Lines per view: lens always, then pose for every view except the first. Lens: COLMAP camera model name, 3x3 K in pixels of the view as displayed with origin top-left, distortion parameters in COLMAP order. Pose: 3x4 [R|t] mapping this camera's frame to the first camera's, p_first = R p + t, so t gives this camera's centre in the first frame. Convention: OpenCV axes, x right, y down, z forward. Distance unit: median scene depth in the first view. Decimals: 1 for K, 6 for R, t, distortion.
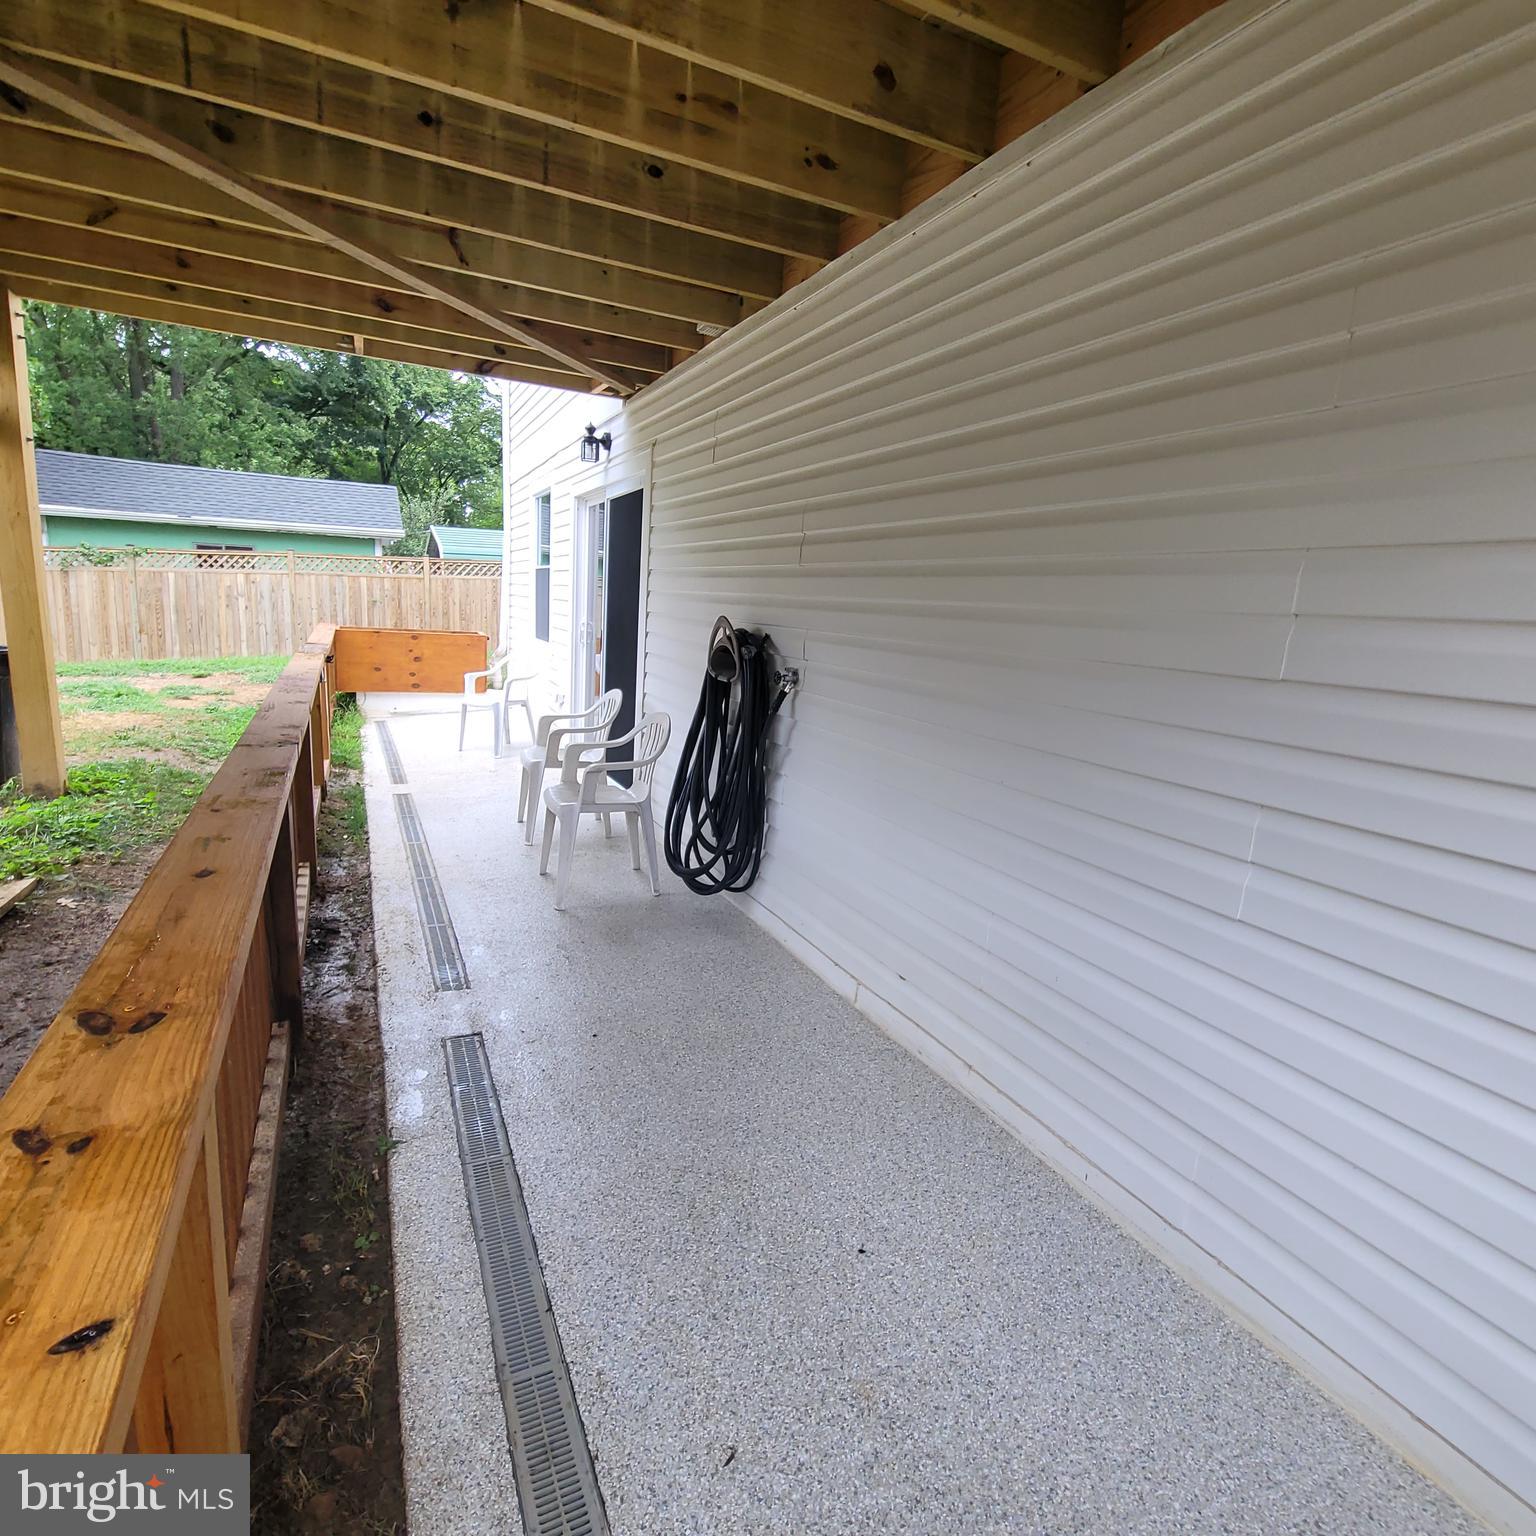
lens RADIAL K [[837.7, 0, 762.9], [0, 837.7, 780.5], [0, 0, 1]] dist [-0.006126, 0.001677]
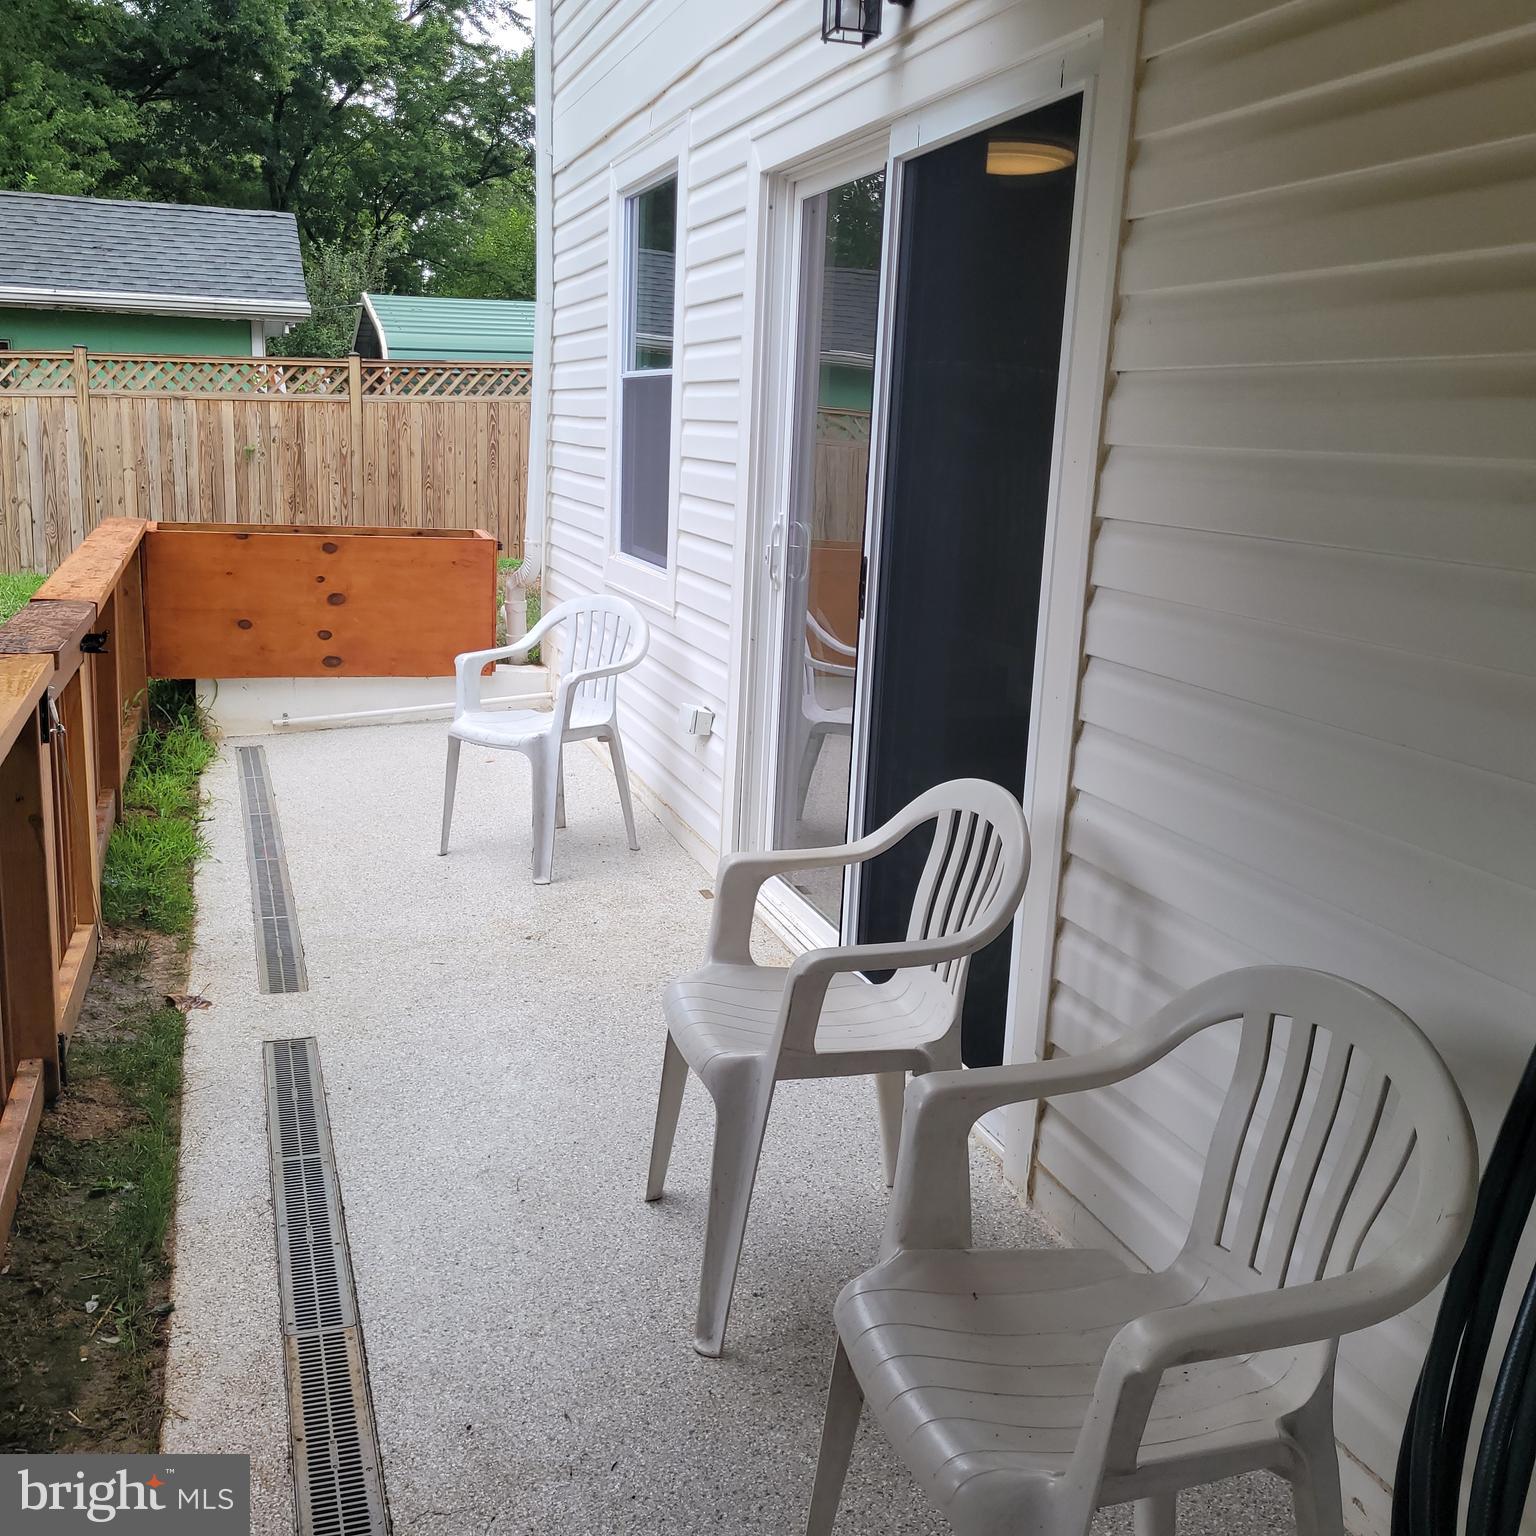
lens RADIAL K [[1596.8, 0, 769.4], [0, 1596.8, 760.5], [0, 0, 1]] dist [0.063960, 0.000000]
pose [[0.991980, 0.004996, -0.126299, -0.050595], [-0.006040, 0.999951, -0.007887, -0.031427], [0.126254, 0.008587, 0.991961, 0.121614]]
